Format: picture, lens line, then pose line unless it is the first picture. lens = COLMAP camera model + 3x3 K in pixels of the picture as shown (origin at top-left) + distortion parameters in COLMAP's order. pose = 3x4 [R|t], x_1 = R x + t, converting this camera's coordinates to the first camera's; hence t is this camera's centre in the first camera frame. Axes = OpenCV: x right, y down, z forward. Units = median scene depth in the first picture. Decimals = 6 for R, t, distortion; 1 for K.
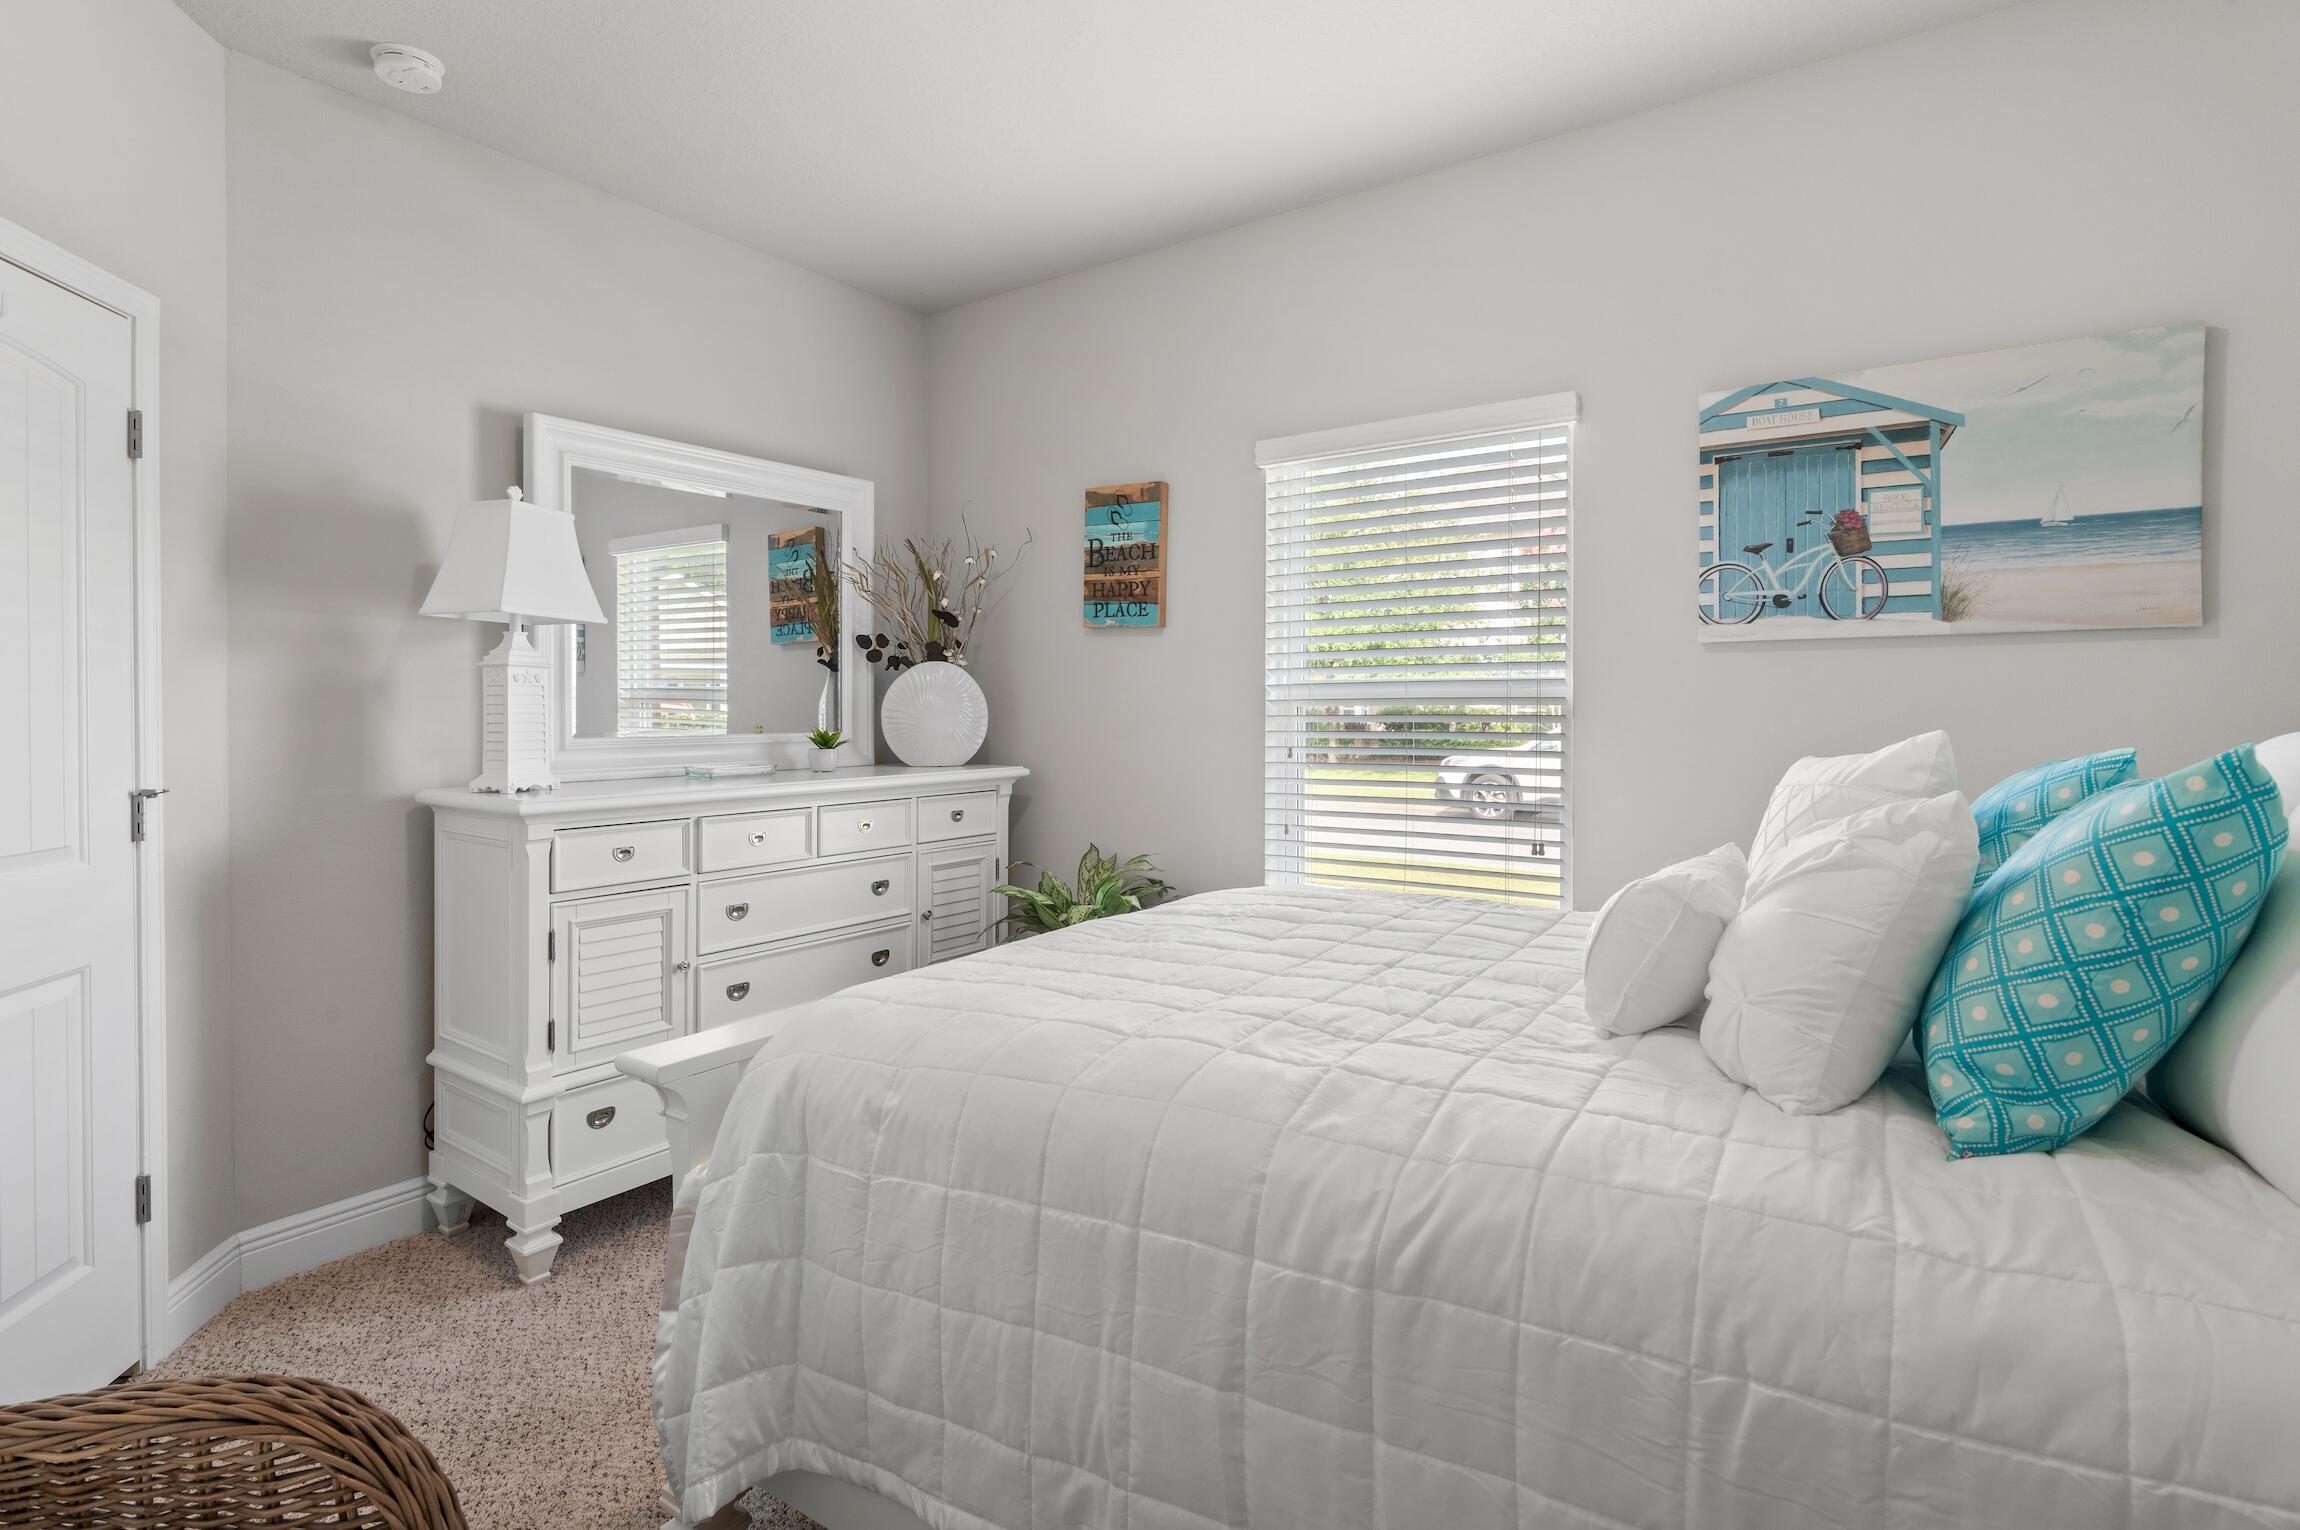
lens RADIAL K [[1140.2, 0, 1138.0], [0, 1140.2, 713.3], [0, 0, 1]] dist [0.008240, -0.000594]
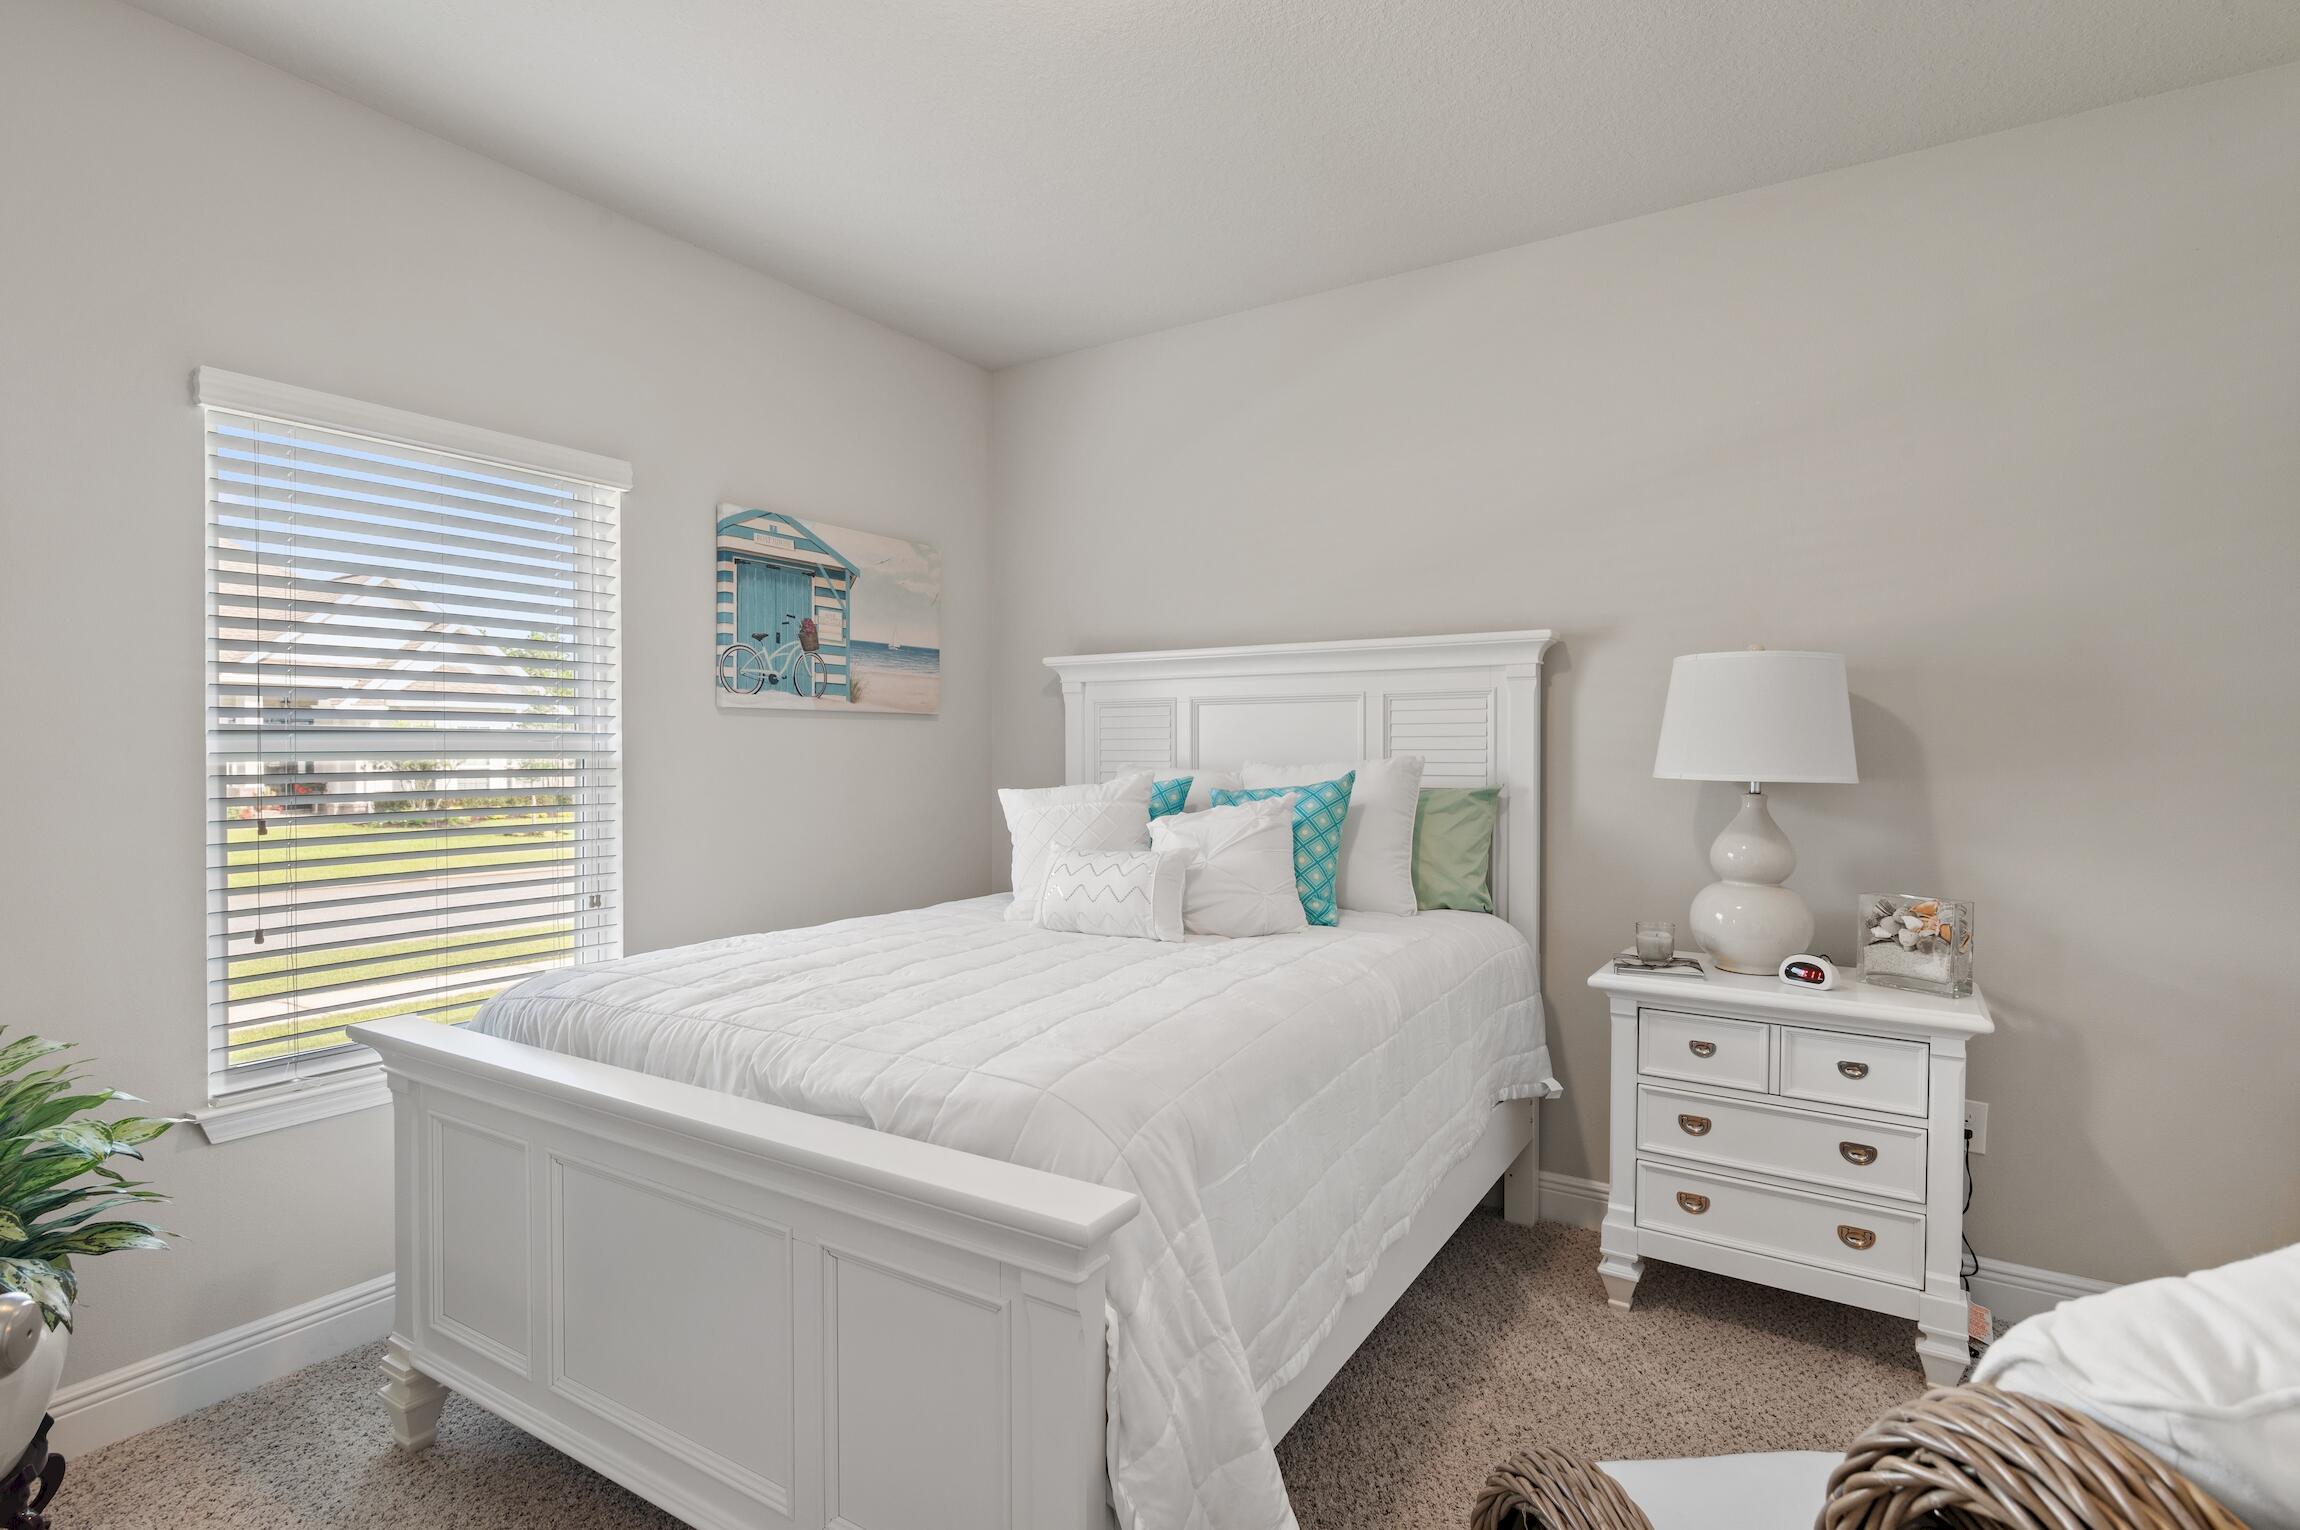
lens RADIAL K [[1140.2, 0, 1151.5], [0, 1140.2, 764.3], [0, 0, 1]] dist [0.008240, -0.000594]
pose [[-0.018295, -0.007654, 0.999803, -0.790511], [0.006419, 0.999949, 0.007773, -0.007783], [-0.999812, 0.006560, -0.018245, 0.610551]]
